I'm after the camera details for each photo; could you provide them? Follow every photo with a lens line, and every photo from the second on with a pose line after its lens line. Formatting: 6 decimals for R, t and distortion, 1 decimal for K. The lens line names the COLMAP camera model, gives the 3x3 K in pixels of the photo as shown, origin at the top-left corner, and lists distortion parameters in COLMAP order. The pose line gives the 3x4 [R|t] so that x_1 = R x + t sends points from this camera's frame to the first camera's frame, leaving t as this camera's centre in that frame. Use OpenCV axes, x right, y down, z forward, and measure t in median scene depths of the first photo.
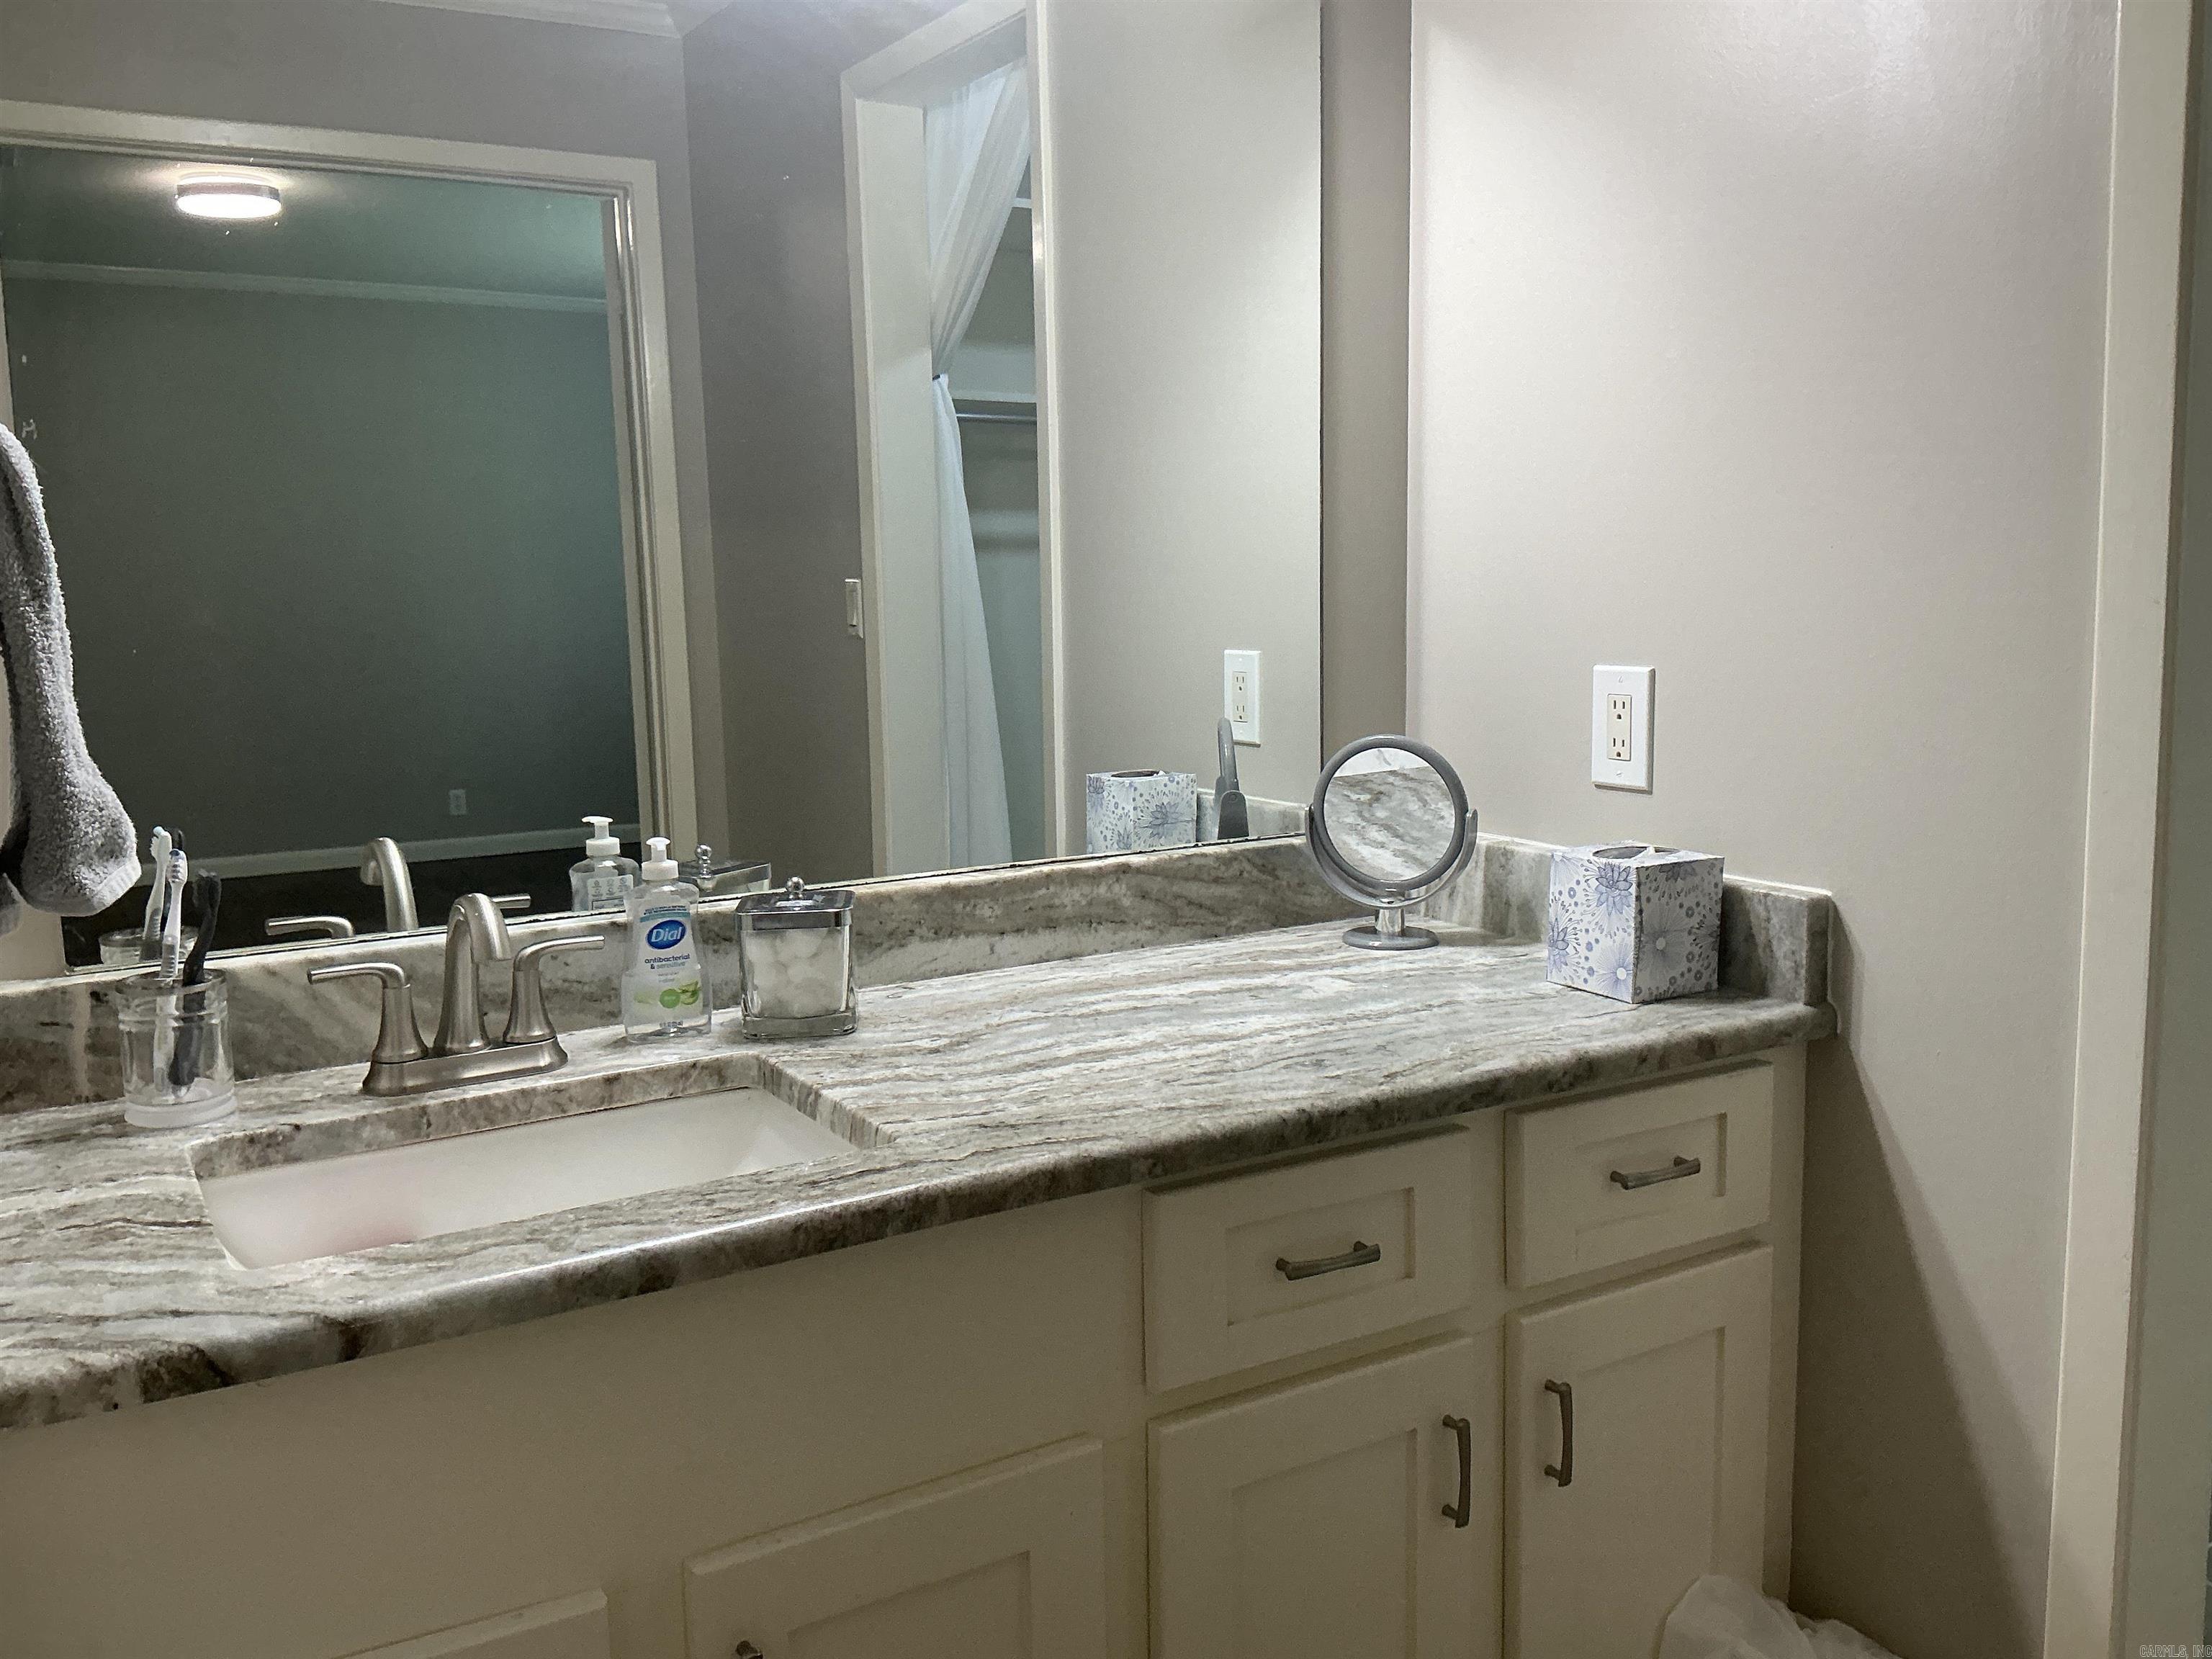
lens RADIAL K [[1820.3, 0, 1106.0], [0, 1820.3, 829.5], [0, 0, 1]] dist [0.124820, -0.190755]
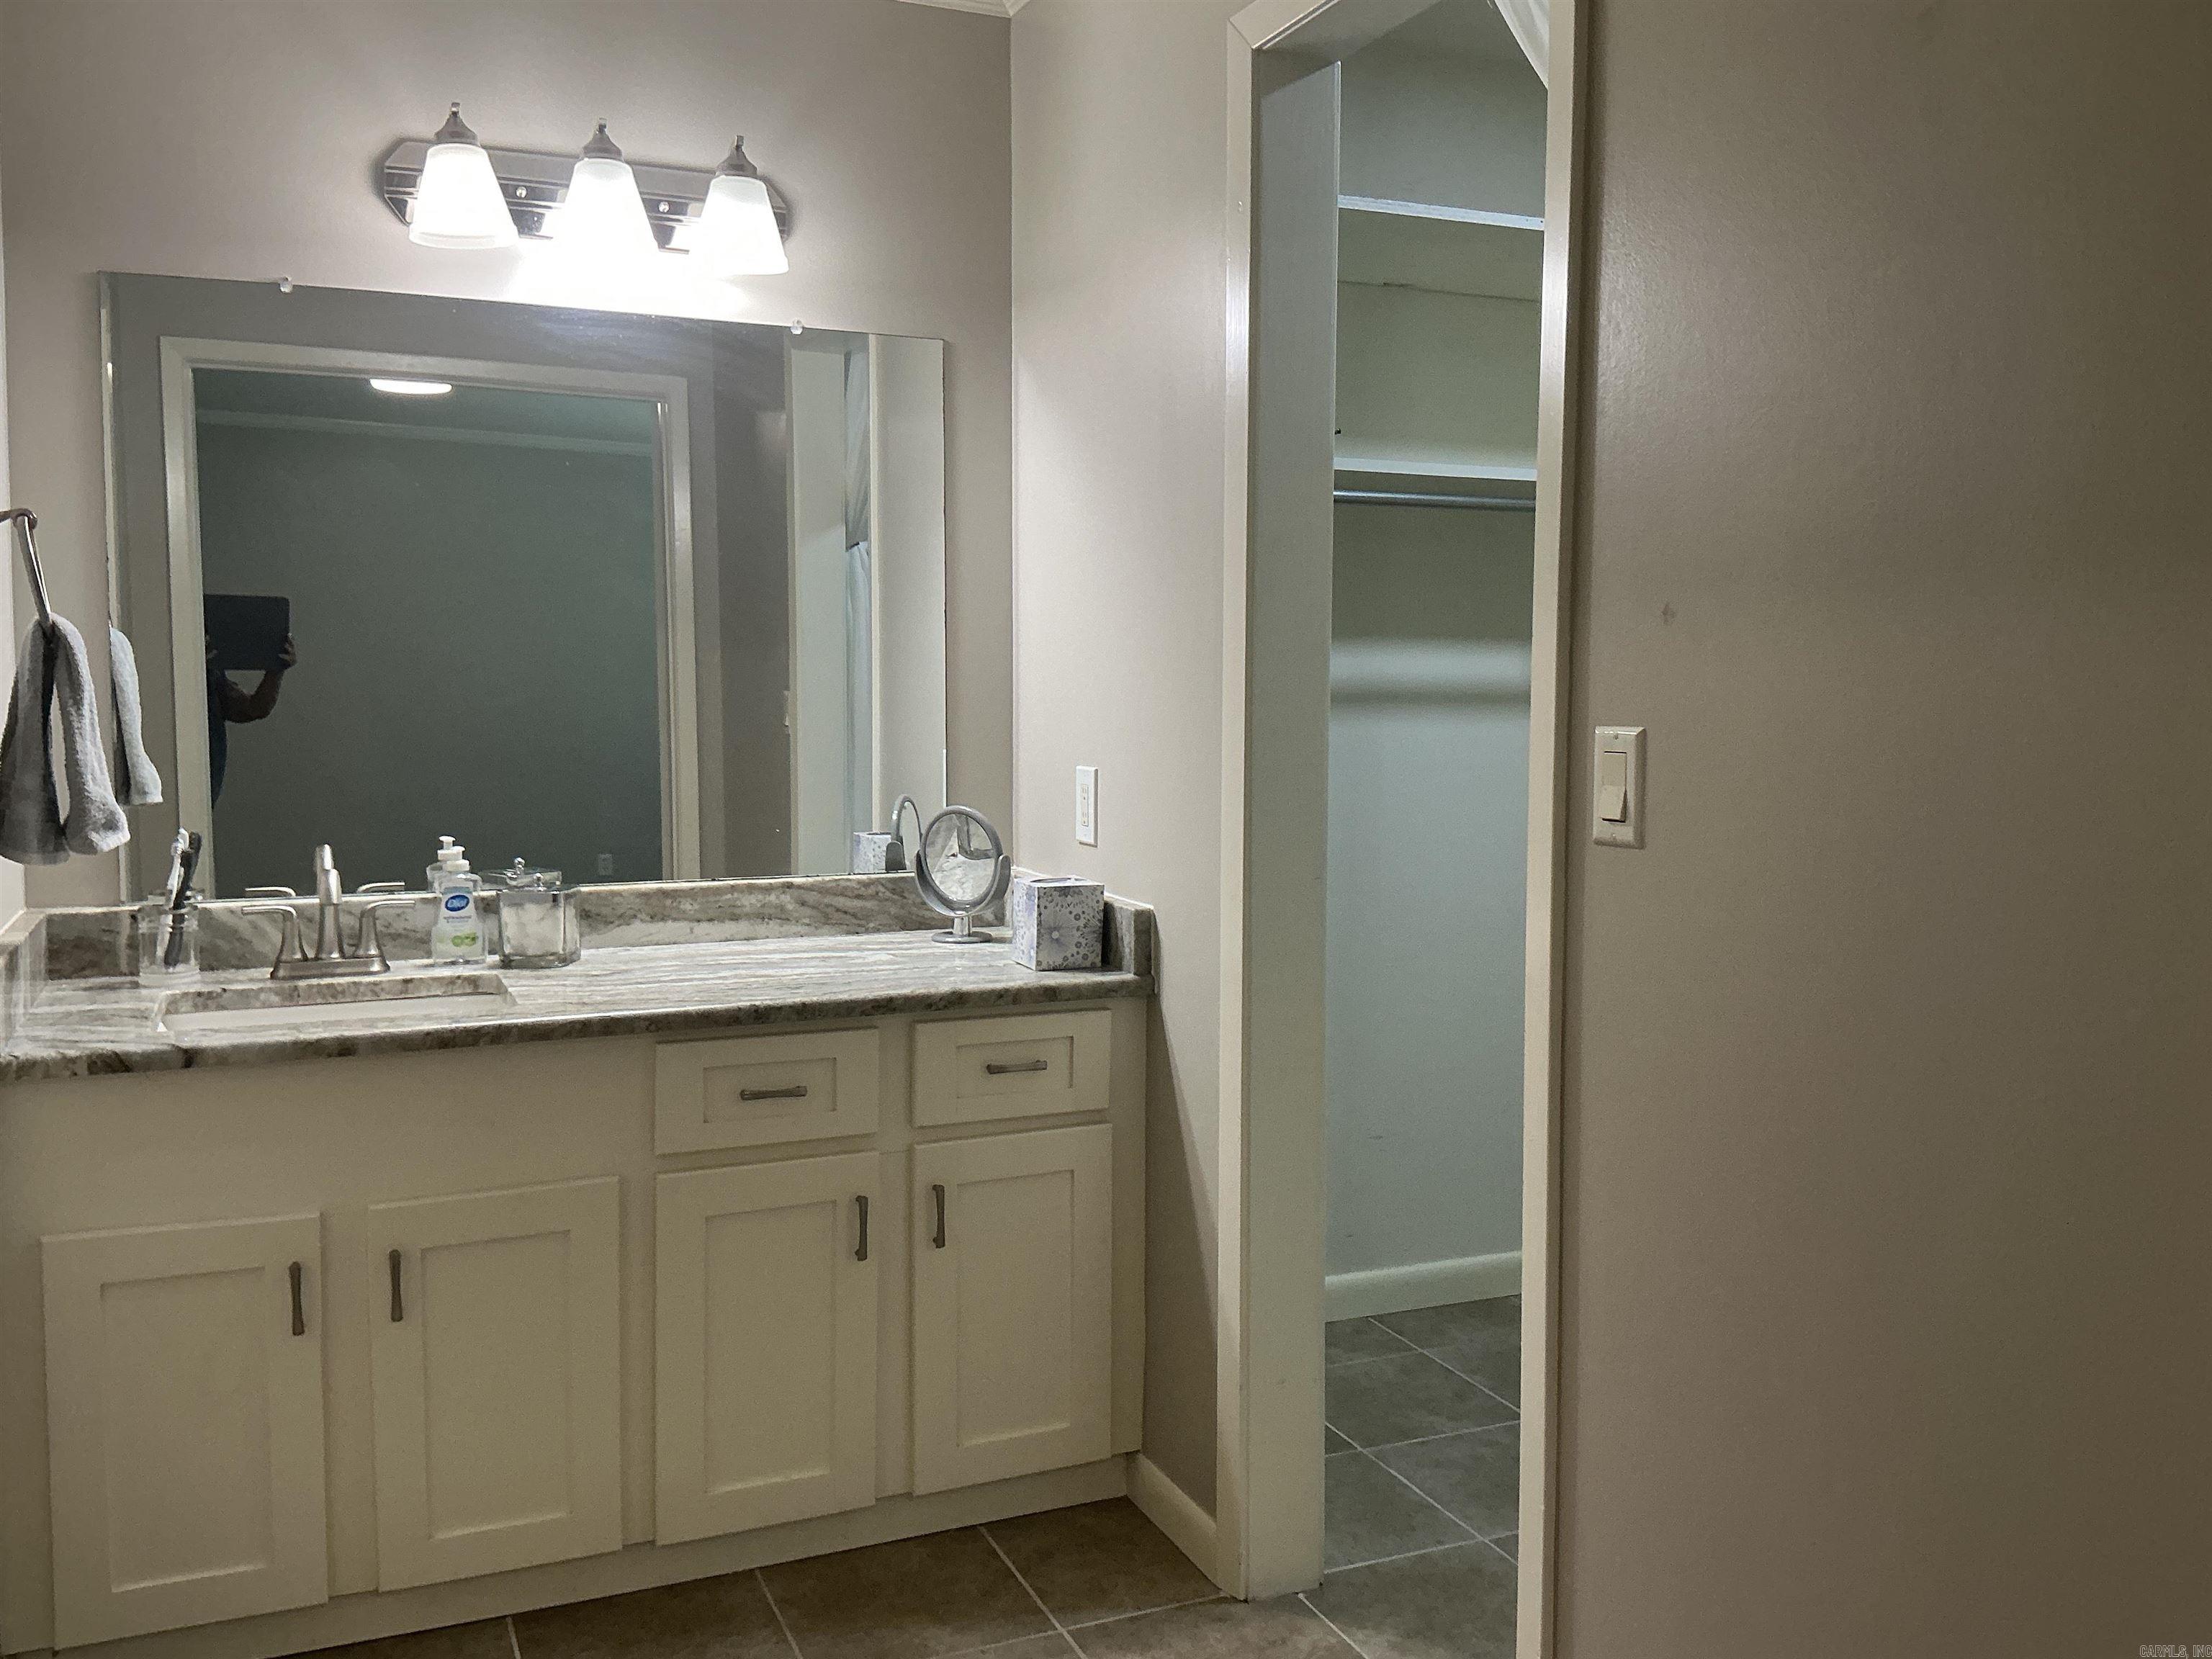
lens RADIAL K [[1820.3, 0, 1106.0], [0, 1820.3, 829.5], [0, 0, 1]] dist [0.124820, -0.190755]
pose [[0.991527, 0.033910, -0.125396, 0.573902], [-0.040748, 0.997796, -0.052373, 0.054066], [0.123344, 0.057039, 0.990723, -0.634796]]
